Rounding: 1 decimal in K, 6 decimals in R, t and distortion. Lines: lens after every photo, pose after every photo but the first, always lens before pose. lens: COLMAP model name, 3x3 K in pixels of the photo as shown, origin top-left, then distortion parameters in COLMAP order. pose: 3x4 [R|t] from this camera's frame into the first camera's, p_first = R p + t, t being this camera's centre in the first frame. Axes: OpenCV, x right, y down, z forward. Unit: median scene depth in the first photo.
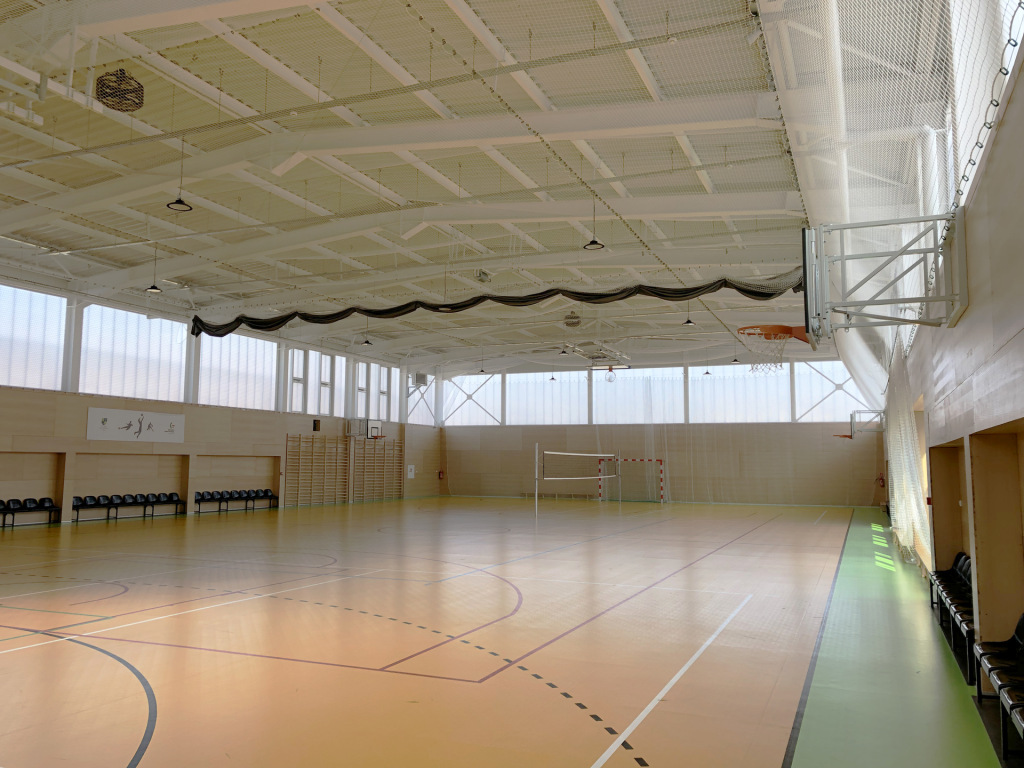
lens RADIAL K [[813.2, 0, 501.7], [0, 813.2, 391.8], [0, 0, 1]] dist [0.007935, -0.022645]
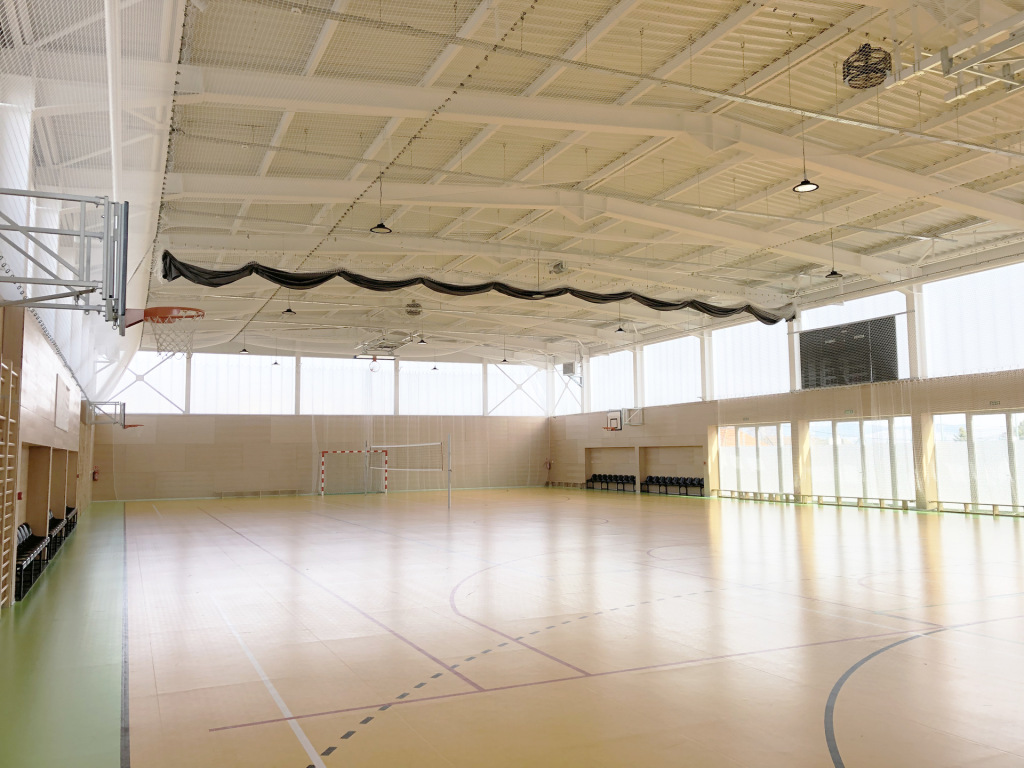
lens RADIAL K [[813.2, 0, 512.7], [0, 813.2, 389.4], [0, 0, 1]] dist [0.007935, -0.022645]
pose [[0.672872, 0.040471, 0.738651, -0.456412], [-0.045854, 0.998864, -0.012957, 0.013215], [-0.738337, -0.025152, 0.673963, 0.208119]]
